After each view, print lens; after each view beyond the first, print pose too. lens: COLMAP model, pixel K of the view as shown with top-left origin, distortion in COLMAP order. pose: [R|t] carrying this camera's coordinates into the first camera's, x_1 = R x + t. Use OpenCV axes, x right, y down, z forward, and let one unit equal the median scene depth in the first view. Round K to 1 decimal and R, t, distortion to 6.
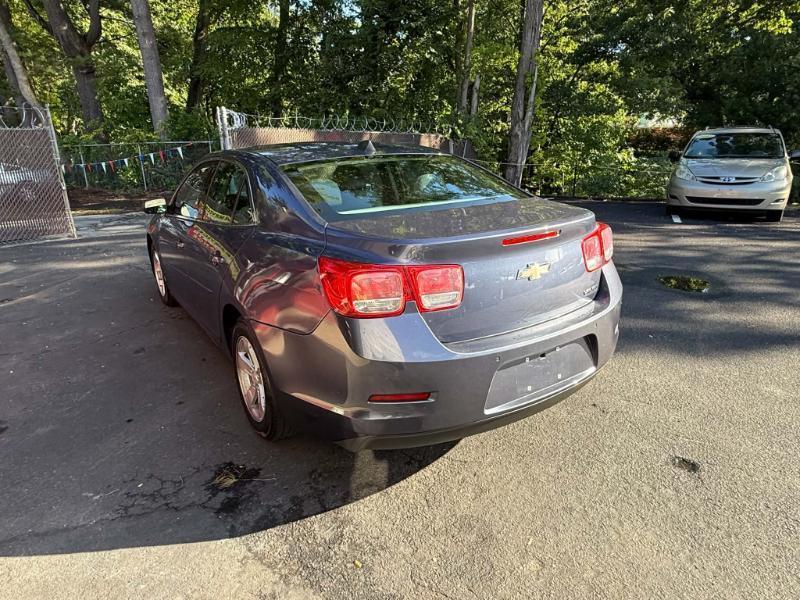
lens RADIAL K [[467.3, 0, 404.5], [0, 467.3, 282.6], [0, 0, 1]] dist [-0.014185, 0.007536]
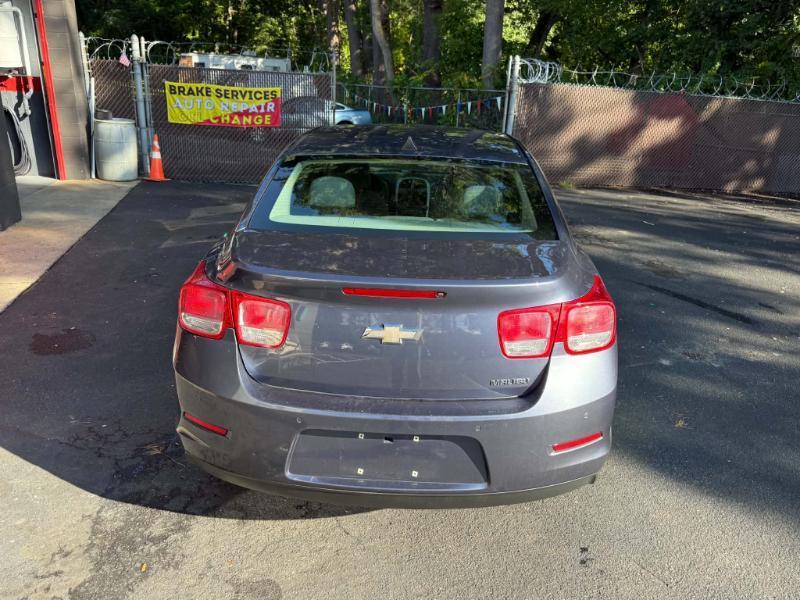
lens RADIAL K [[595.1, 0, 432.4], [0, 595.1, 293.9], [0, 0, 1]] dist [0.003386, -0.002710]
pose [[0.838018, 0.231744, -0.493984, 0.109739], [-0.217476, 0.972168, 0.087139, -0.025530], [0.500430, 0.034406, 0.865093, 0.021904]]
